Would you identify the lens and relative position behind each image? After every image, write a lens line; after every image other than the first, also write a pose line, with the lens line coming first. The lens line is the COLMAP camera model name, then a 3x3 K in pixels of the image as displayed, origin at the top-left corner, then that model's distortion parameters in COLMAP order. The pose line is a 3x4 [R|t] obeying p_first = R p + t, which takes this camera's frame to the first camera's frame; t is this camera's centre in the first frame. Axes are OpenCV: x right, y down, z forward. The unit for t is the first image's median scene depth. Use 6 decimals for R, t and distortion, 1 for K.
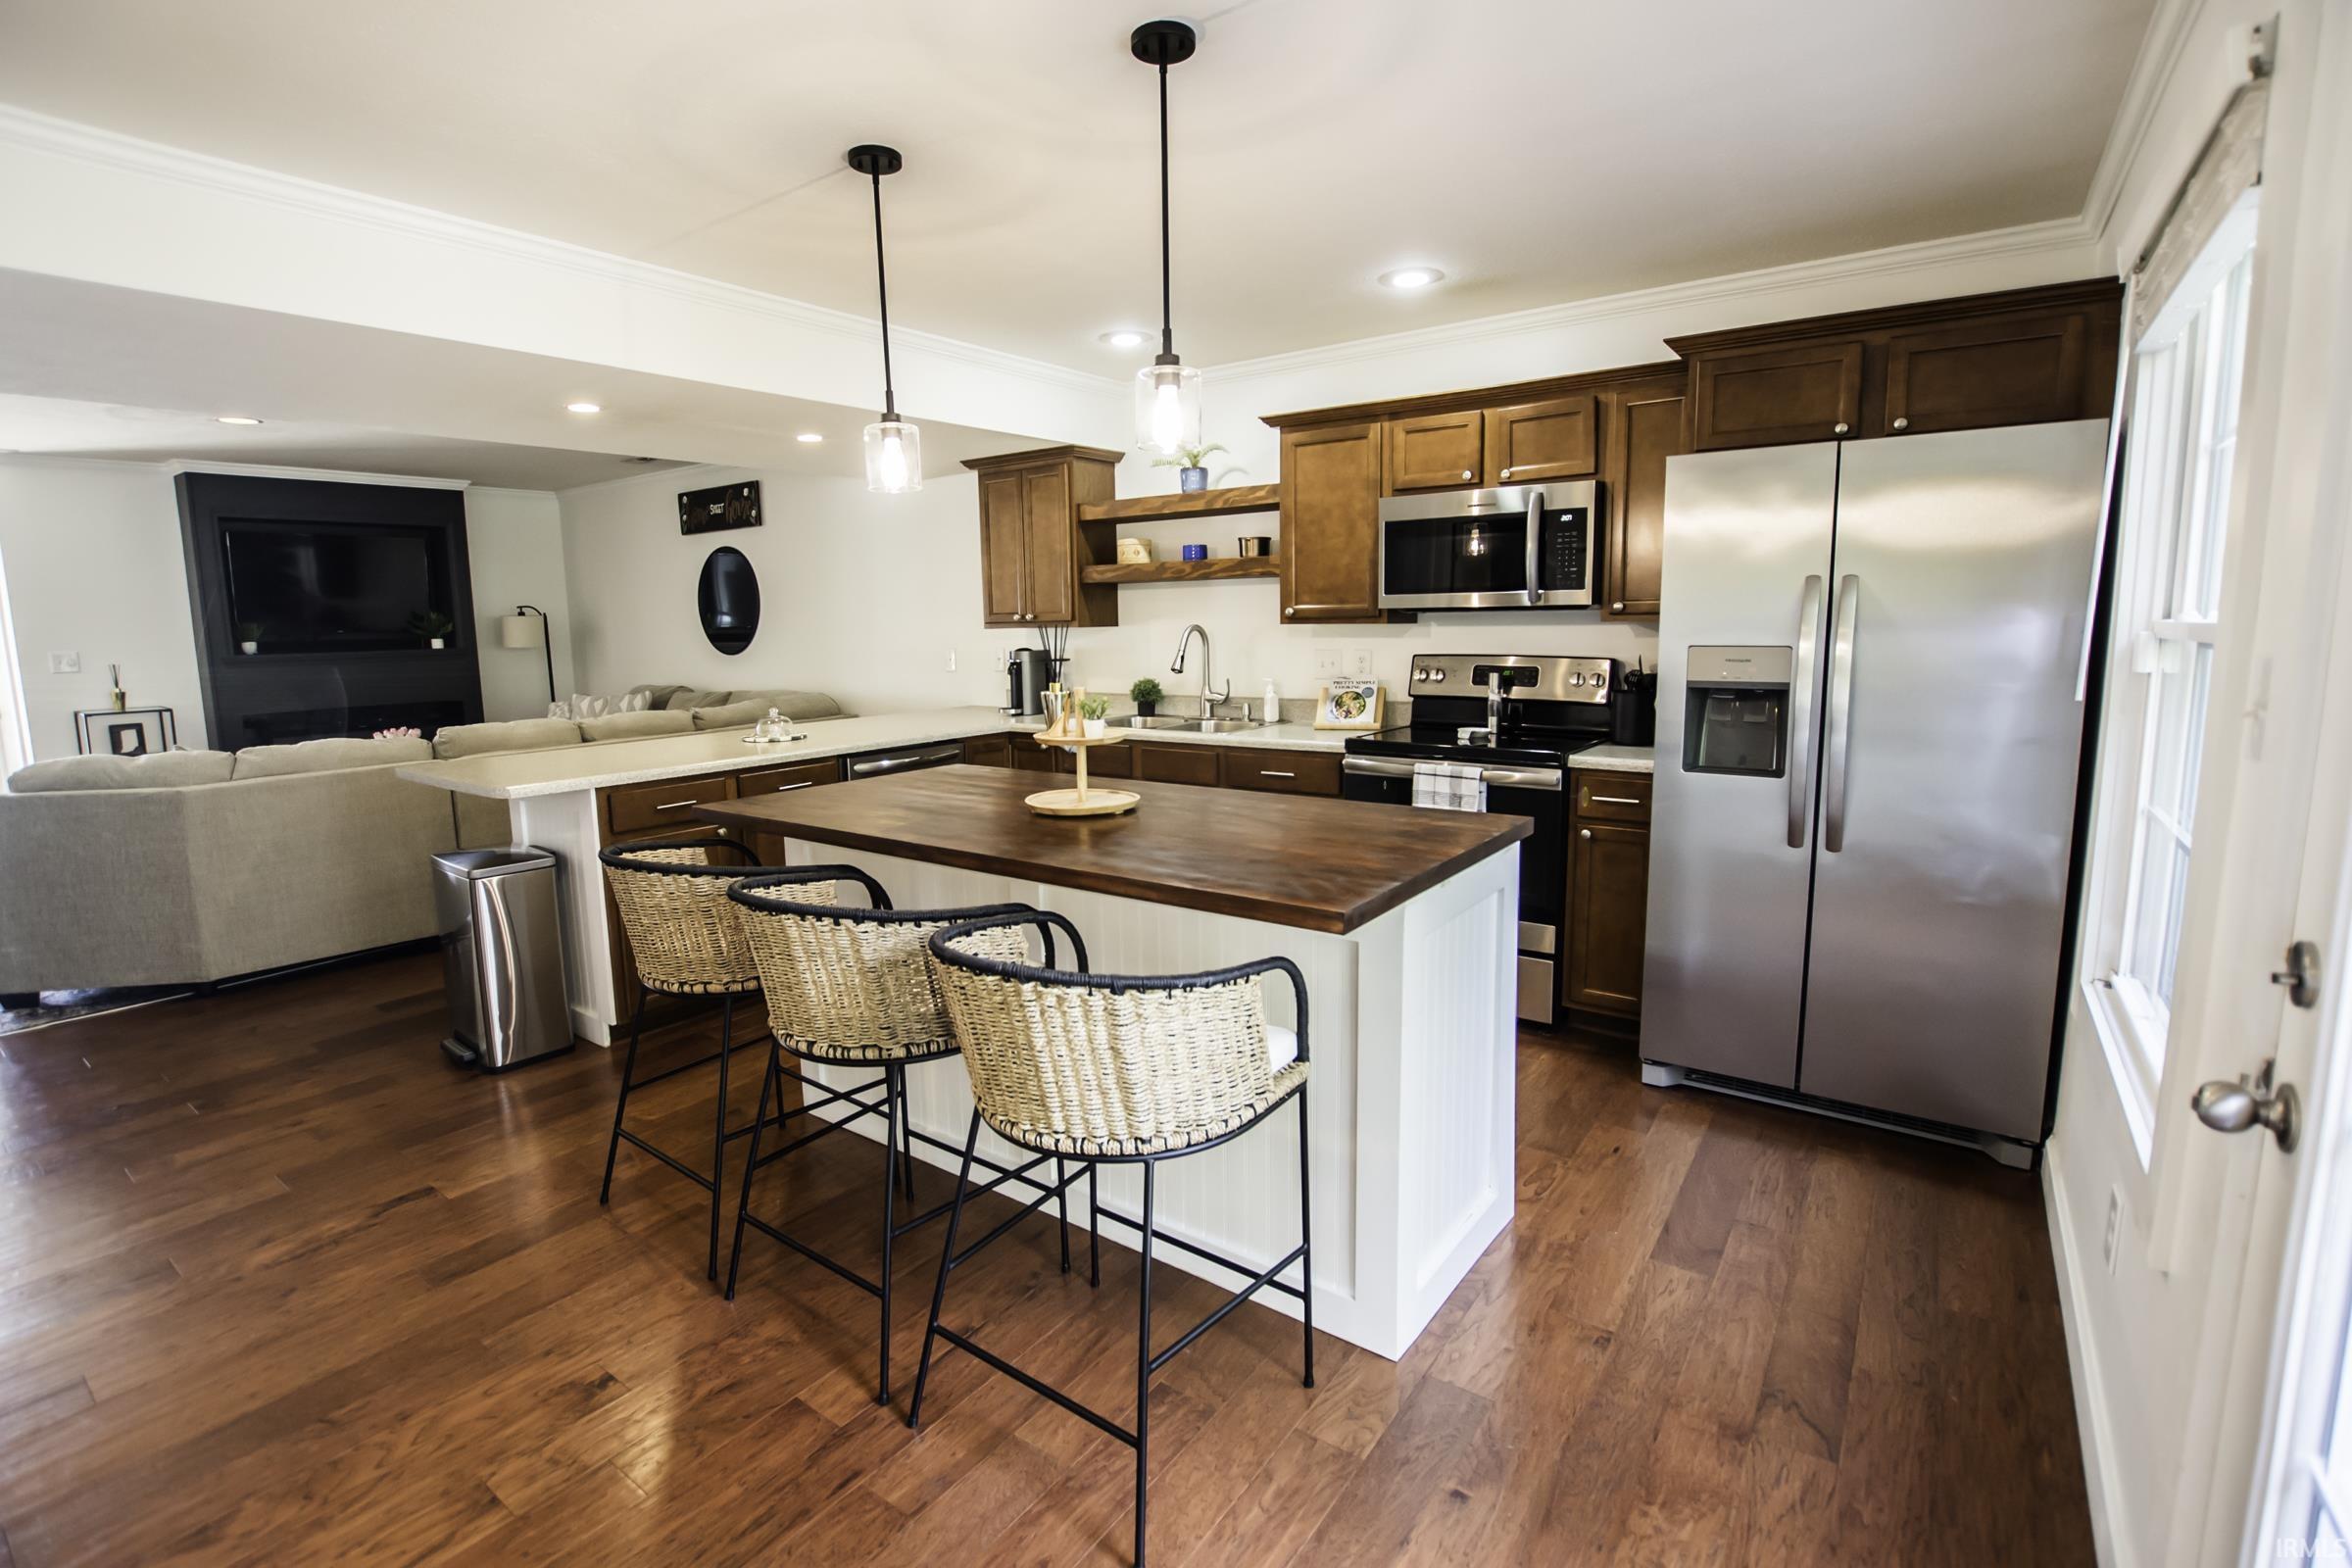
lens RADIAL K [[1038.6, 0, 1174.5], [0, 1038.6, 772.9], [0, 0, 1]] dist [-0.031794, 0.004475]
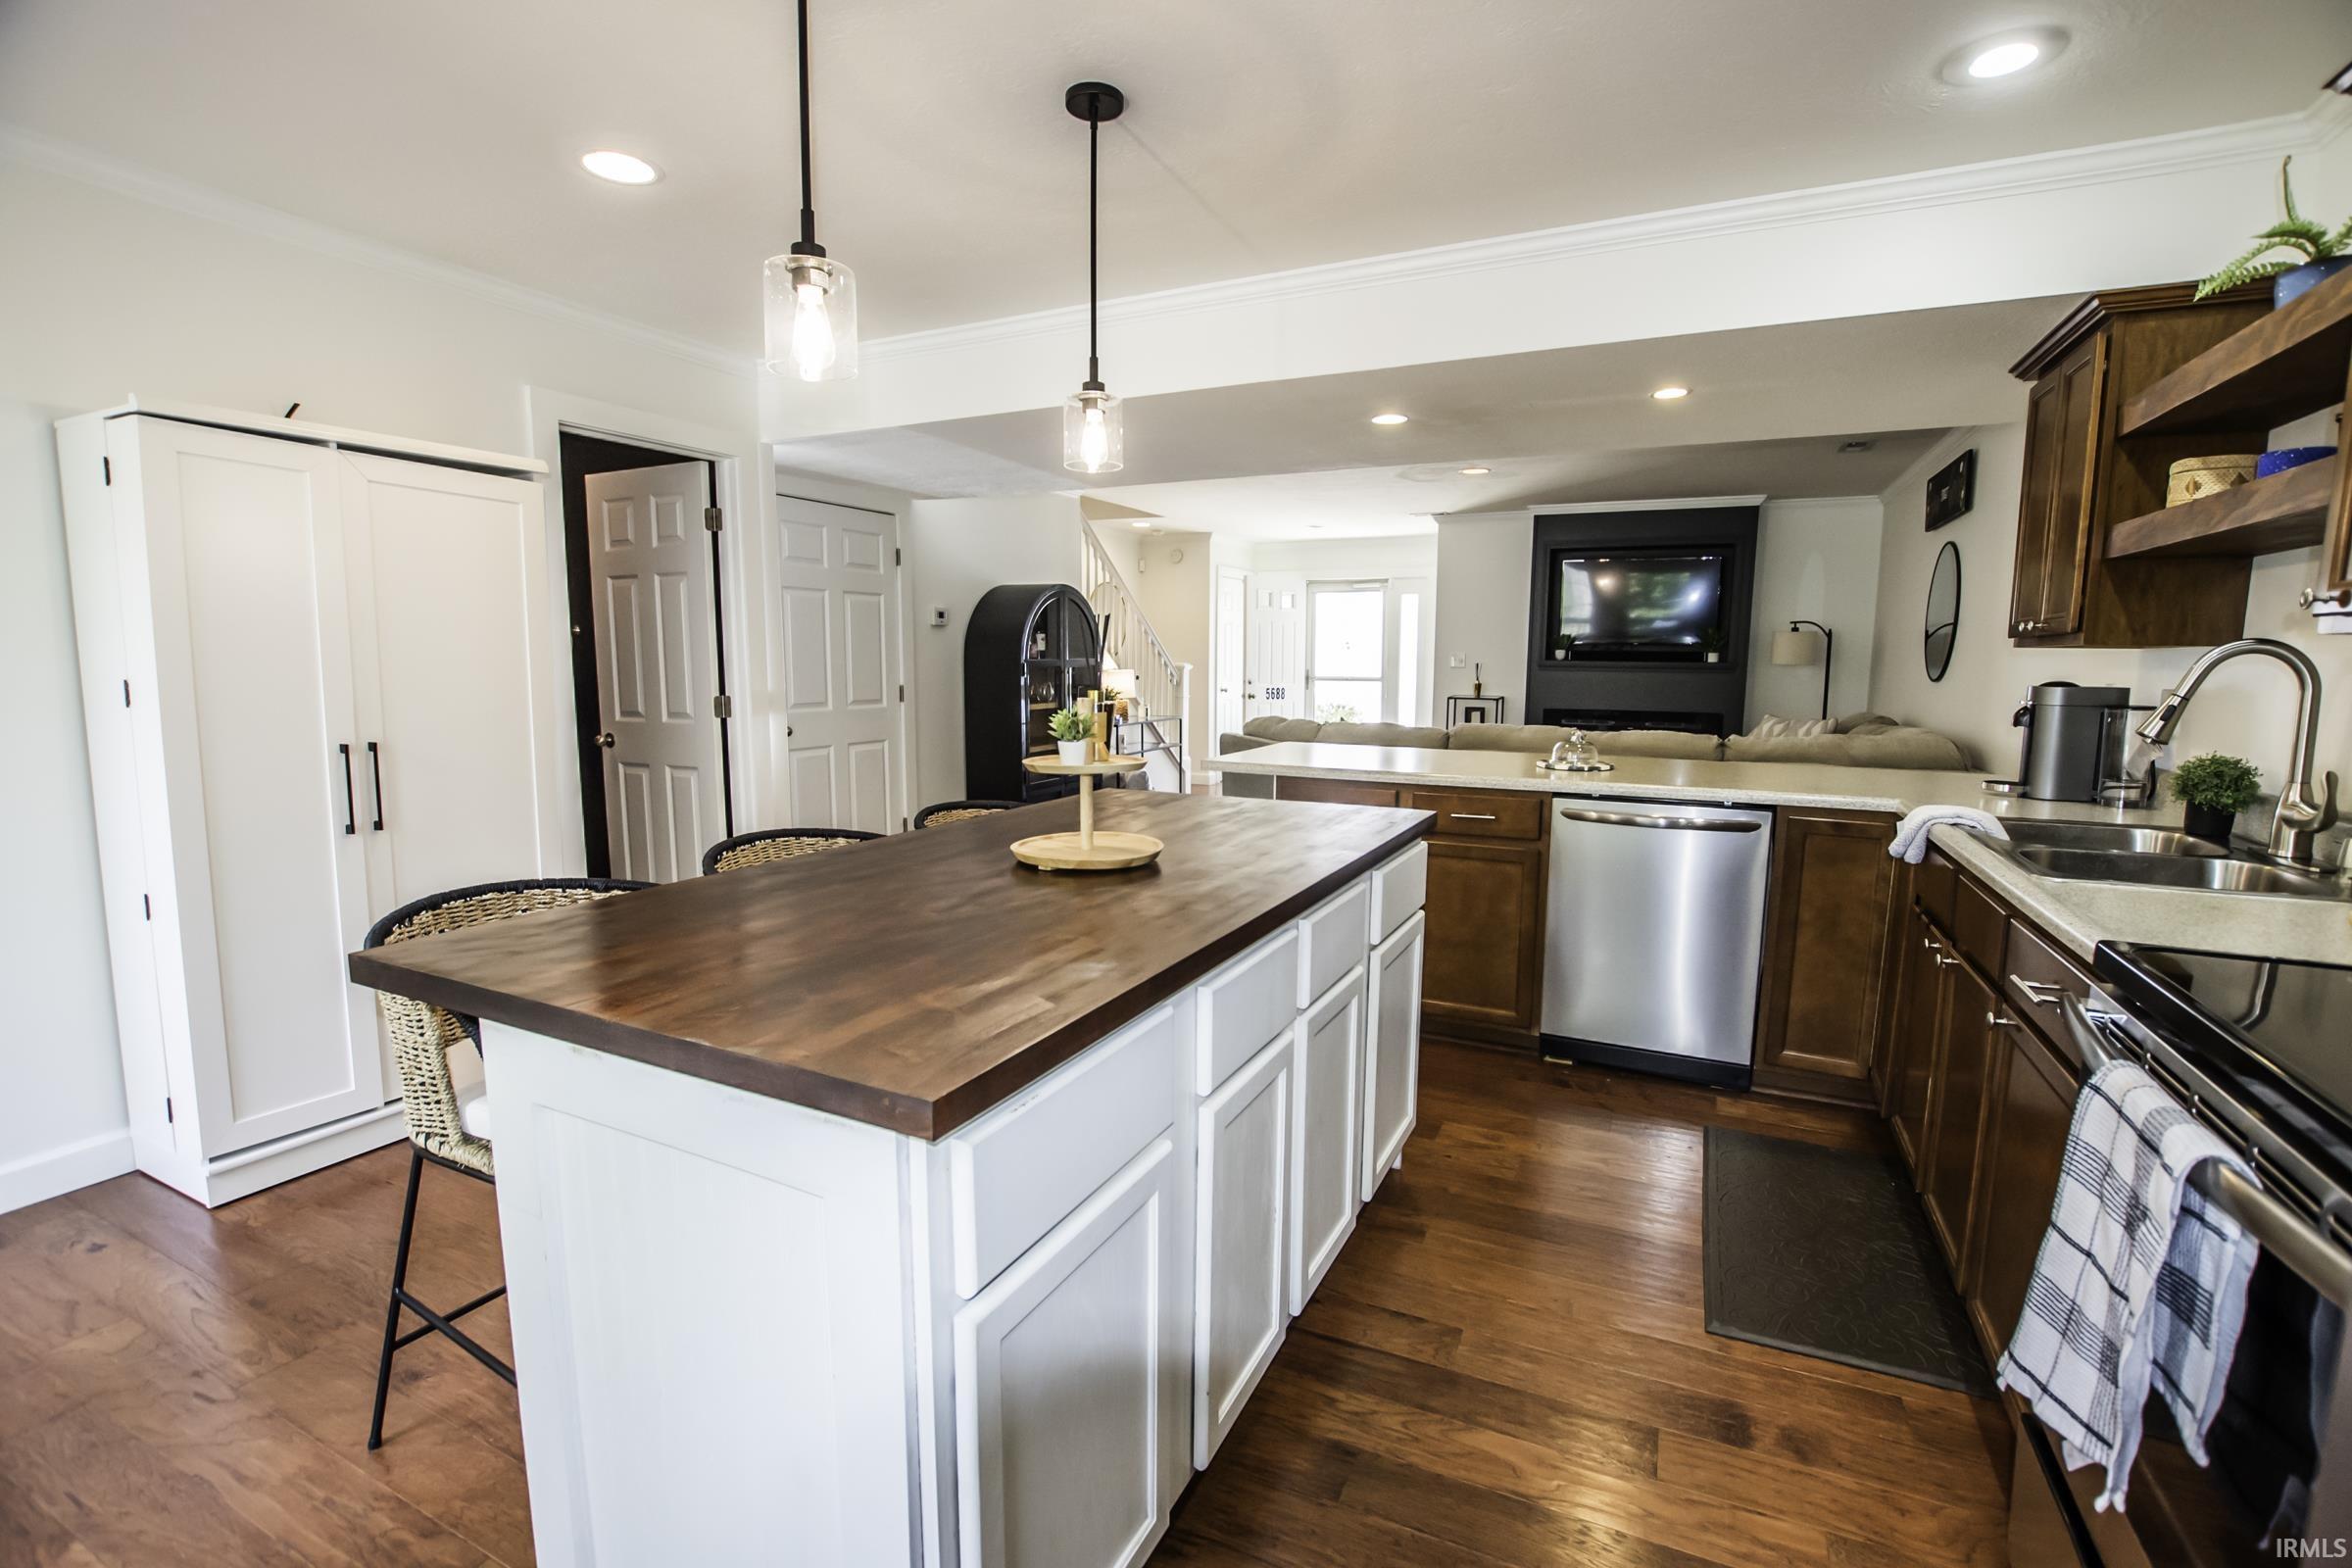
lens RADIAL K [[1038.6, 0, 1203.5], [0, 1038.6, 794.5], [0, 0, 1]] dist [-0.031794, 0.004475]
pose [[0.186600, 0.149606, -0.970978, 0.370168], [-0.152199, 0.980807, 0.121872, -0.066184], [0.970575, 0.125040, 0.205789, 0.518264]]
